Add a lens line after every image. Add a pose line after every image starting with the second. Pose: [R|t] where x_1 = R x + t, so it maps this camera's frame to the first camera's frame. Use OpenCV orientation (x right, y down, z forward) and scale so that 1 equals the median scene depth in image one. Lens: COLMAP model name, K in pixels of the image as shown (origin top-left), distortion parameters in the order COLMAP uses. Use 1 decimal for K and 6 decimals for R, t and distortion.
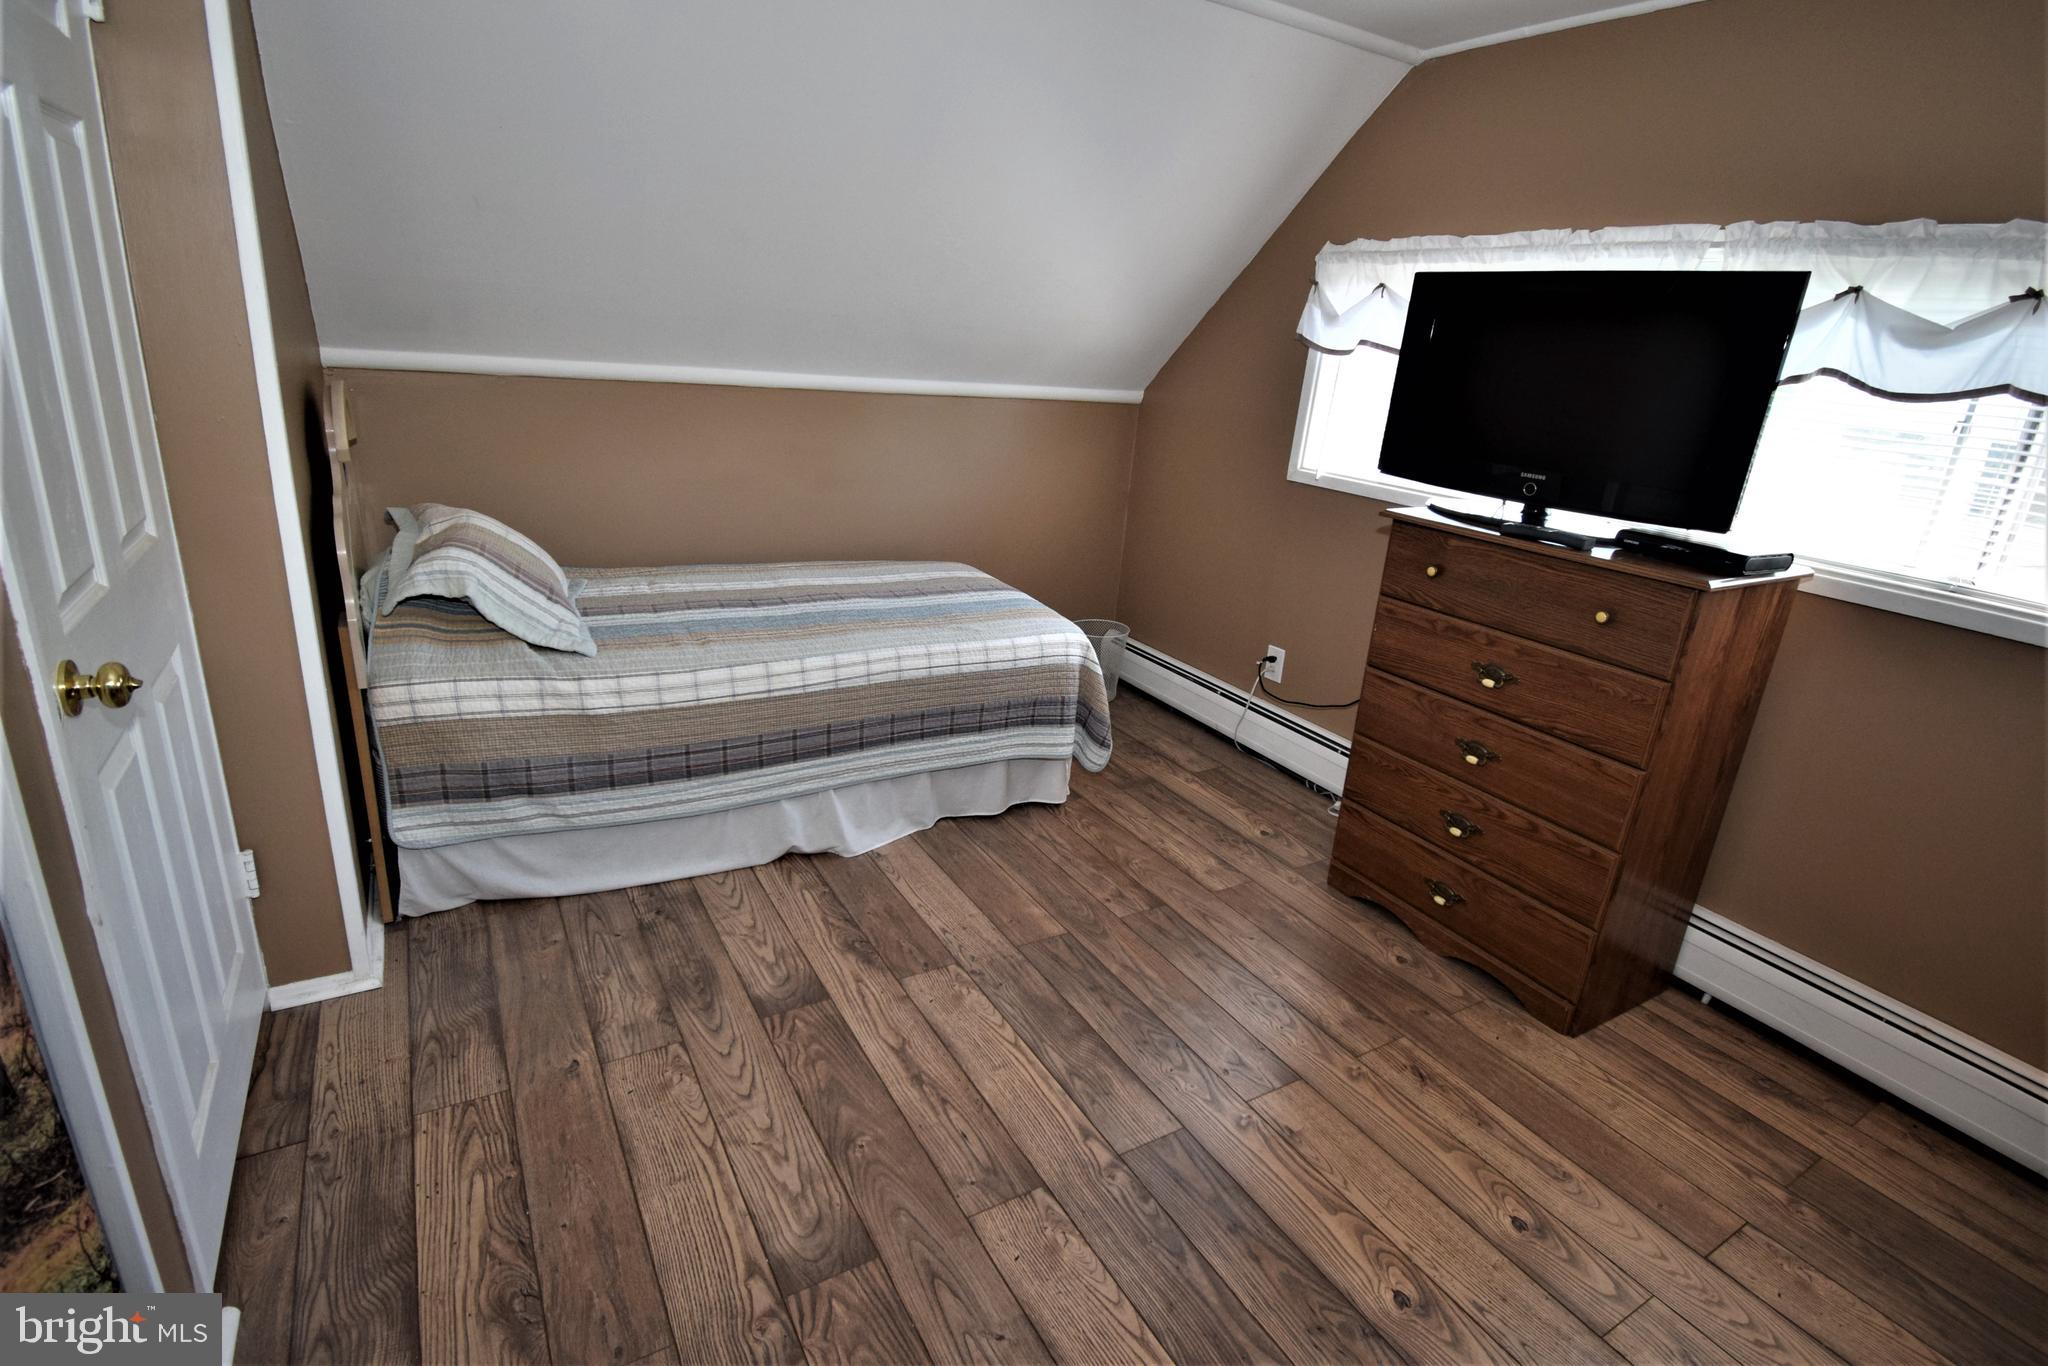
lens RADIAL K [[1013.8, 0, 1028.3], [0, 1013.8, 683.4], [0, 0, 1]] dist [-0.004479, -0.004298]
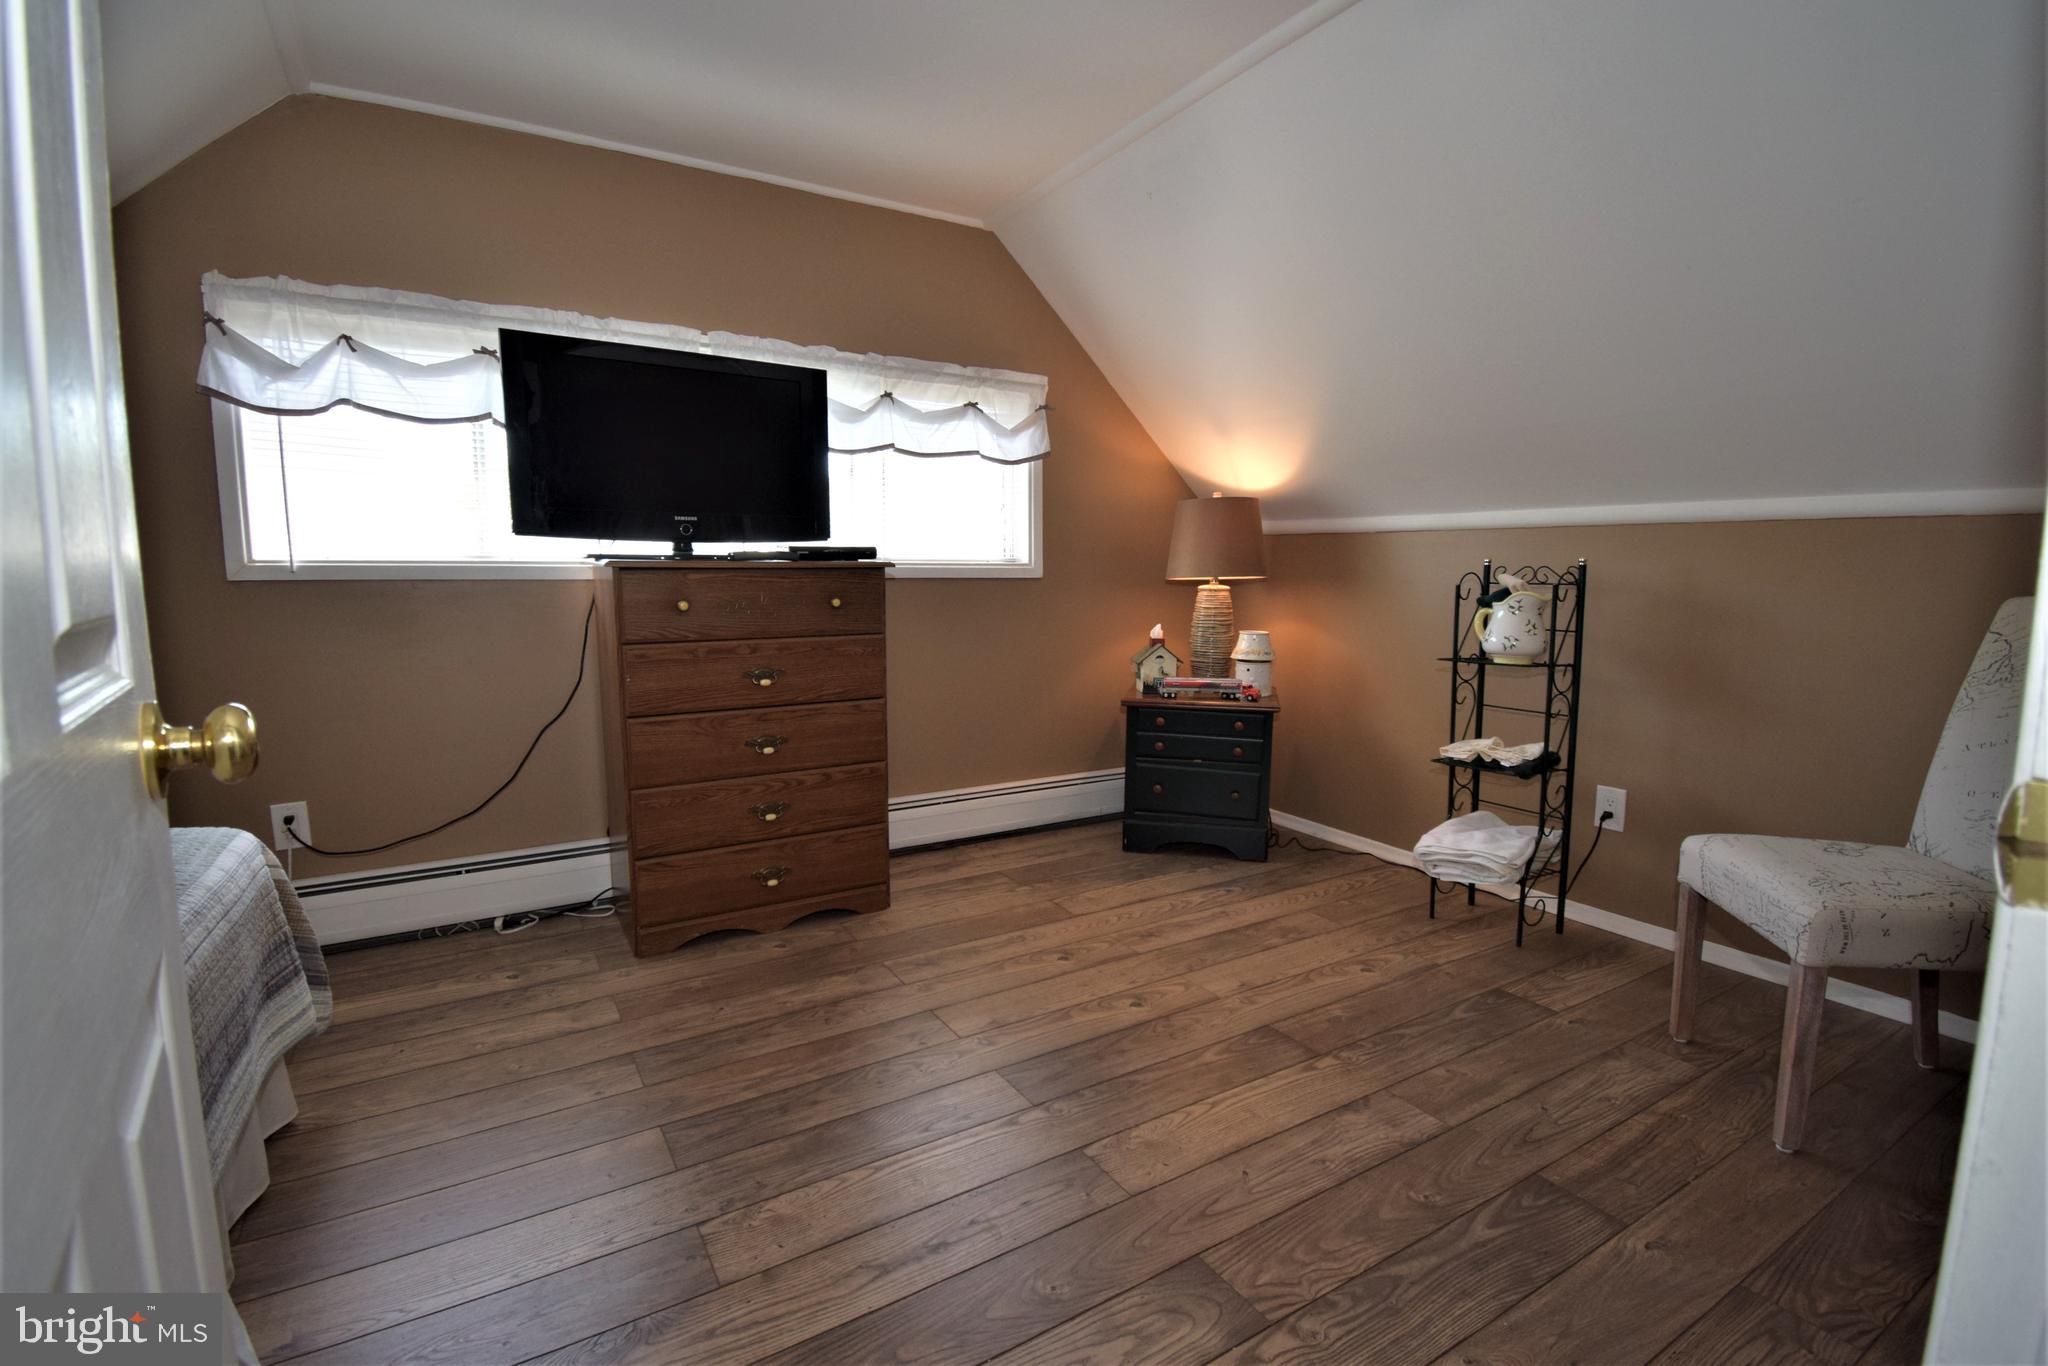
lens RADIAL K [[953.0, 0, 1026.8], [0, 953.0, 681.4], [0, 0, 1]] dist [0.008026, -0.020662]
pose [[-0.033894, -0.193300, 0.980554, -0.799620], [0.322546, 0.926503, 0.193794, -0.145470], [-0.945947, 0.322842, 0.030945, 0.817472]]
